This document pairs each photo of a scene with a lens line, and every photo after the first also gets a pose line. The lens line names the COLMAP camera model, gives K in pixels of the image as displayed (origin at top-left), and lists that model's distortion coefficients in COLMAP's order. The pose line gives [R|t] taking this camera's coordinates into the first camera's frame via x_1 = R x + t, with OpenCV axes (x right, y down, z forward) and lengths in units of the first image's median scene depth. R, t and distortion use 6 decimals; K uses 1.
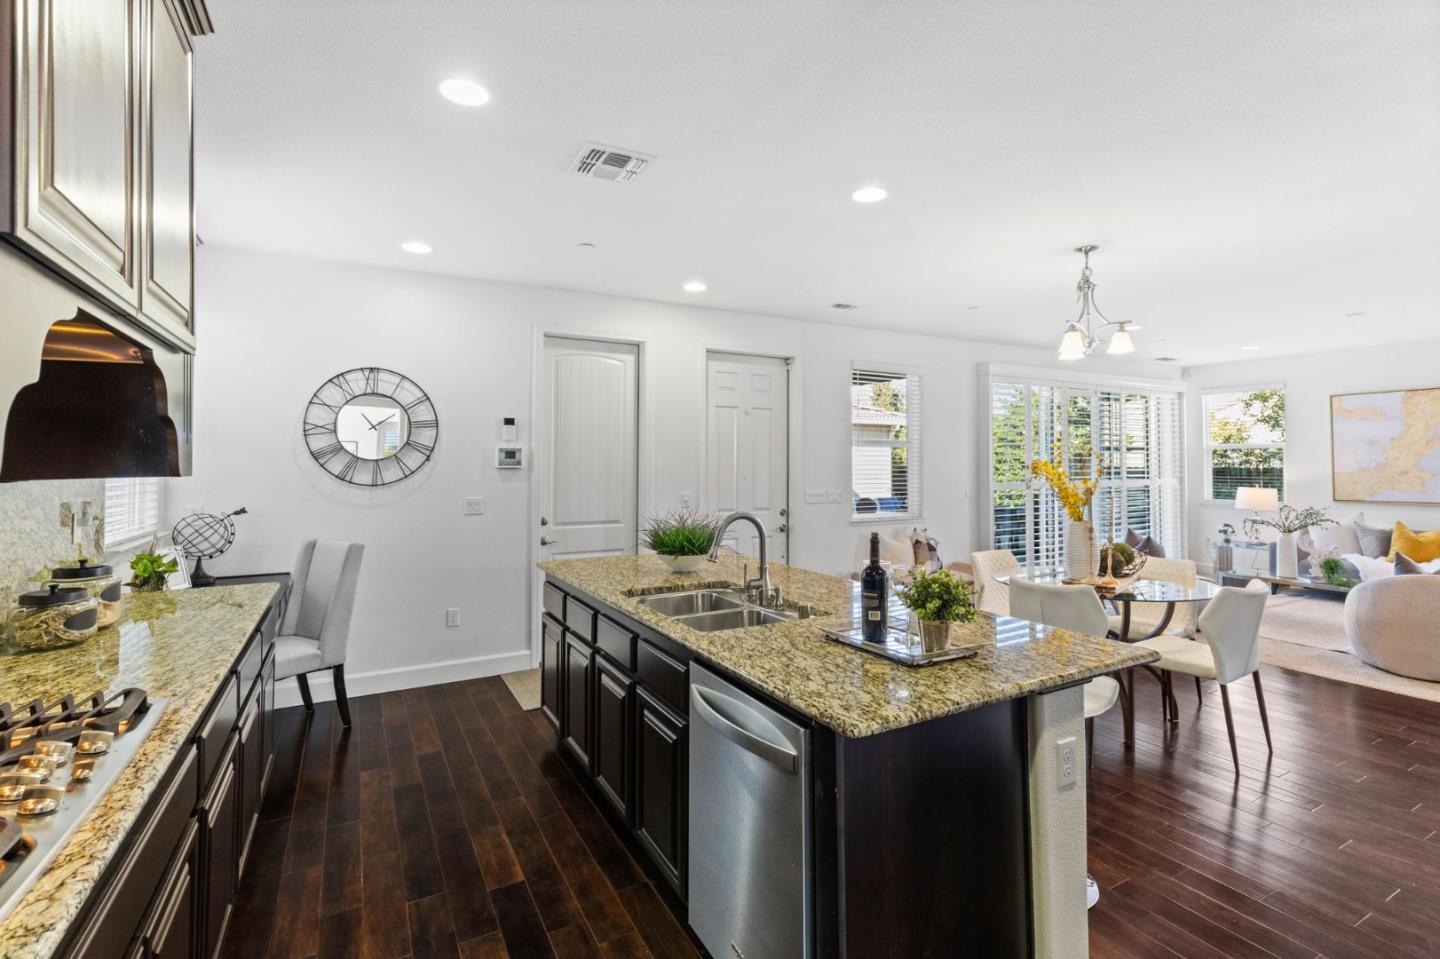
lens RADIAL K [[658.5, 0, 727.1], [0, 658.5, 447.4], [0, 0, 1]] dist [0.002513, 0.000092]
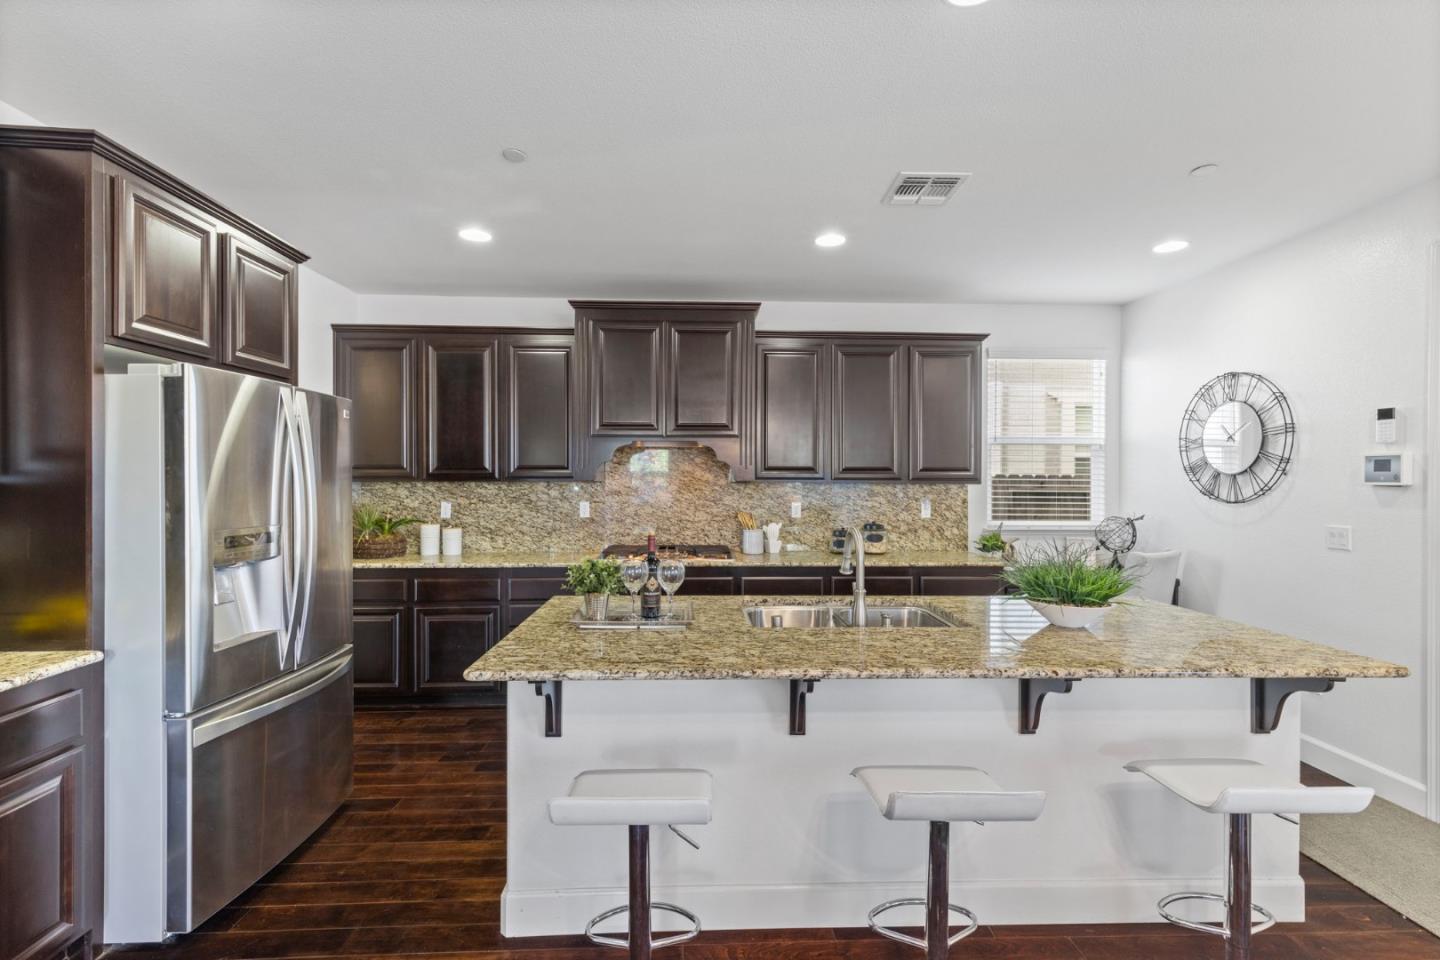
lens RADIAL K [[655.8, 0, 720.0], [0, 655.8, 480.0], [0, 0, 1]] dist [0.004379, 0.000171]
pose [[-0.456535, 0.002713, -0.889701, 0.573938], [0.015828, 0.999862, -0.005073, 0.019664], [0.889565, -0.016398, -0.456515, 0.748977]]
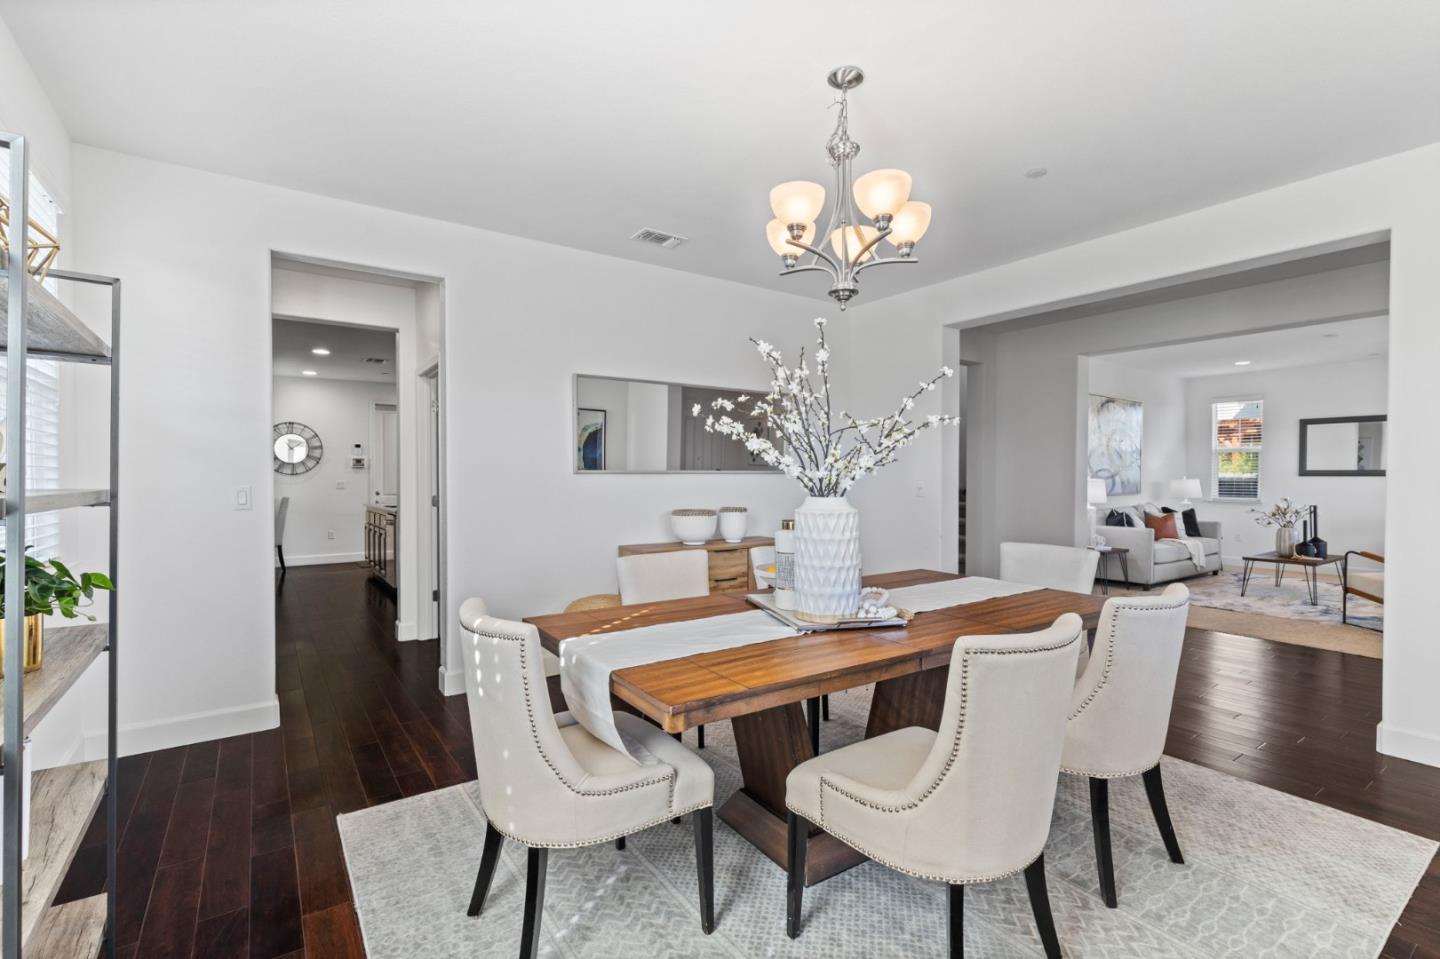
lens RADIAL K [[655.8, 0, 720.0], [0, 655.8, 479.5], [0, 0, 1]] dist [0.004379, 0.000171]
pose [[0.994545, -0.000972, 0.104303, 0.662436], [-0.001603, 0.999696, 0.024595, 0.016403], [-0.104295, -0.024628, 0.994241, -1.342946]]
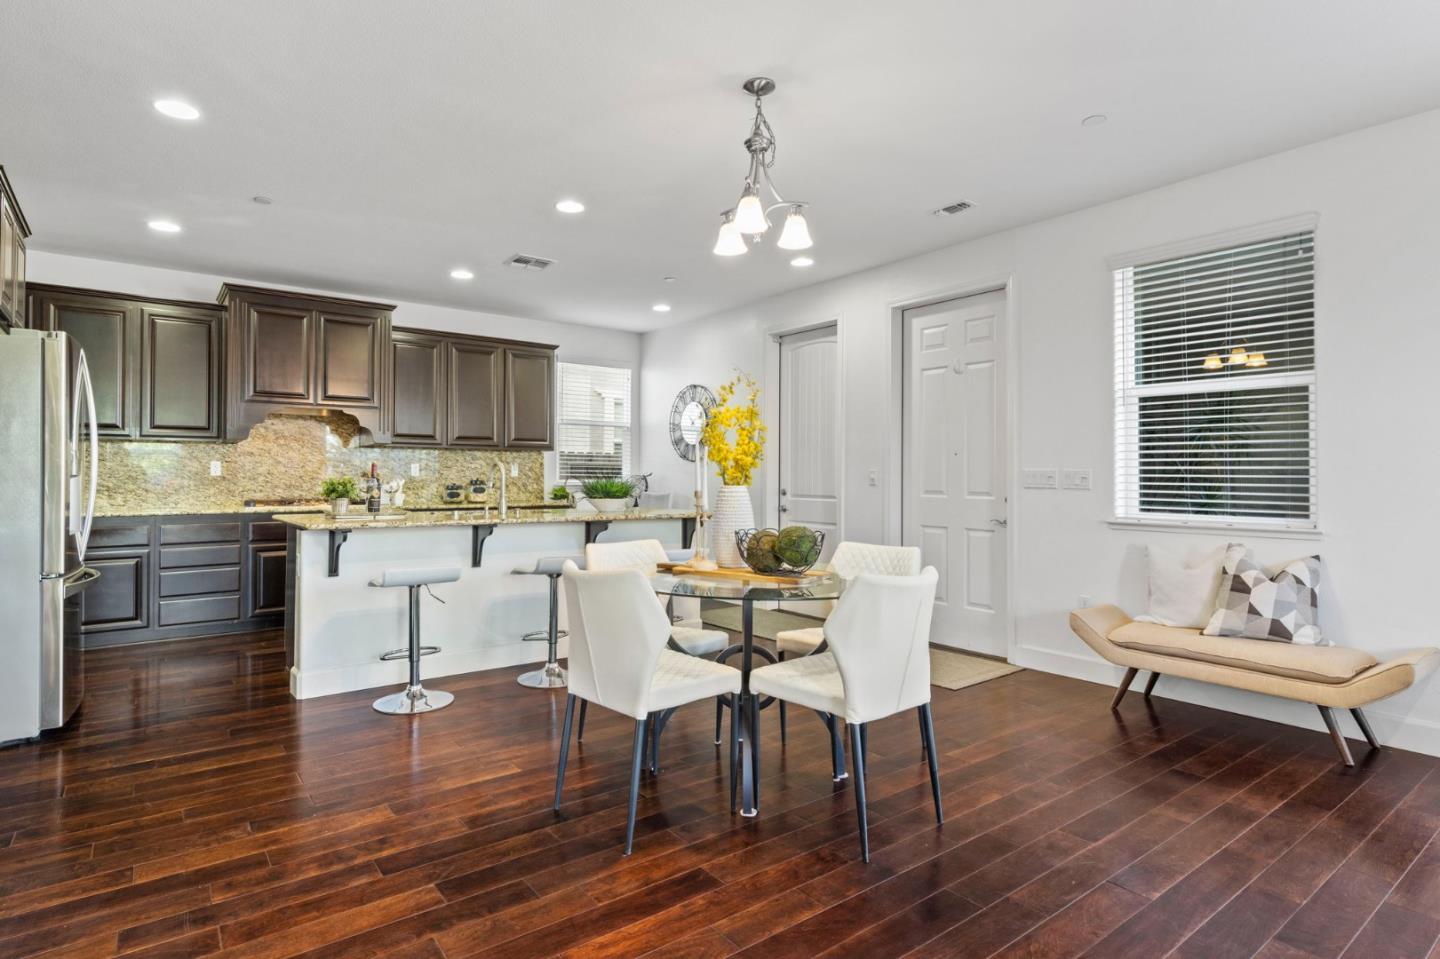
lens RADIAL K [[749.8, 0, 695.7], [0, 749.8, 475.0], [0, 0, 1]] dist [0.001922, -0.000335]
pose [[0.126204, -0.003569, -0.991998, 1.161554], [0.019053, 0.999818, -0.001174, 0.088562], [0.991821, -0.018752, 0.126249, 0.744636]]
